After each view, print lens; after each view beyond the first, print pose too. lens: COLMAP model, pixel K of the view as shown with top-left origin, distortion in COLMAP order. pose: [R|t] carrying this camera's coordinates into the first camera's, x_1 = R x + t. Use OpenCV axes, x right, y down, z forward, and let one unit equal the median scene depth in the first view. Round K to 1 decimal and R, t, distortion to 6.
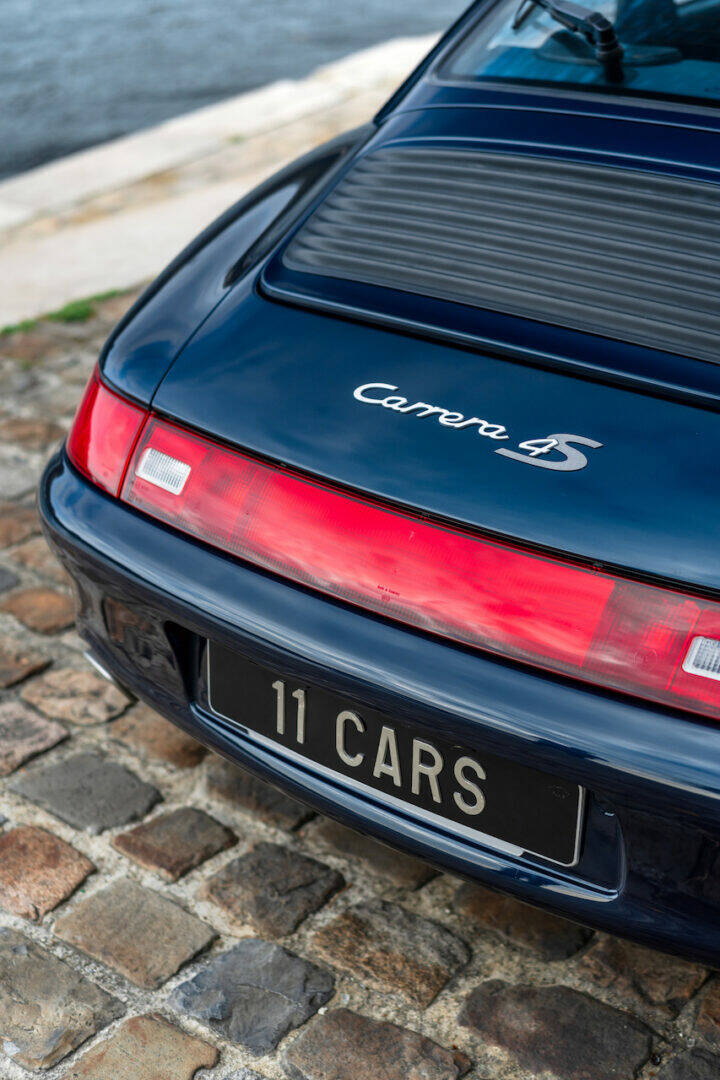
lens RADIAL K [[1693.9, 0, 356.3], [0, 1693.9, 541.7], [0, 0, 1]] dist [-0.019150, 0.000000]
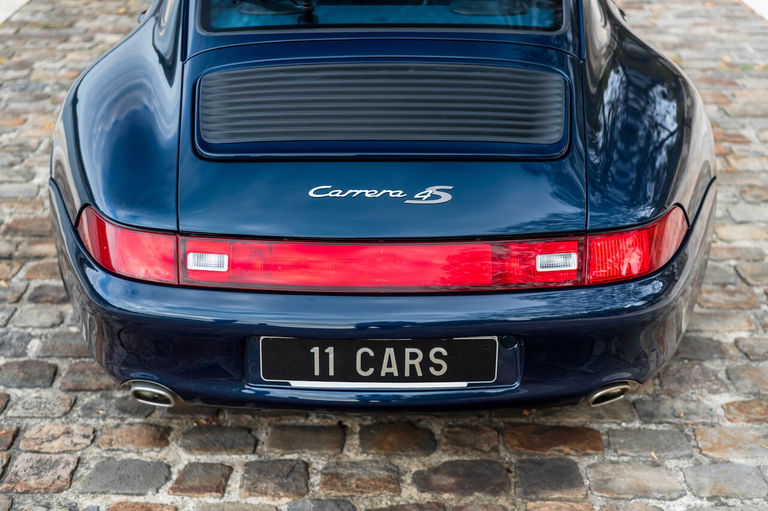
lens RADIAL K [[1204.6, 0, 383.7], [0, 1204.6, 254.3], [0, 0, 1]] dist [-0.019150, 0.000000]
pose [[0.777692, -0.234257, 0.583368, -0.706422], [0.263761, 0.963936, 0.035455, -0.044414], [-0.570635, 0.126297, 0.811434, -0.149986]]
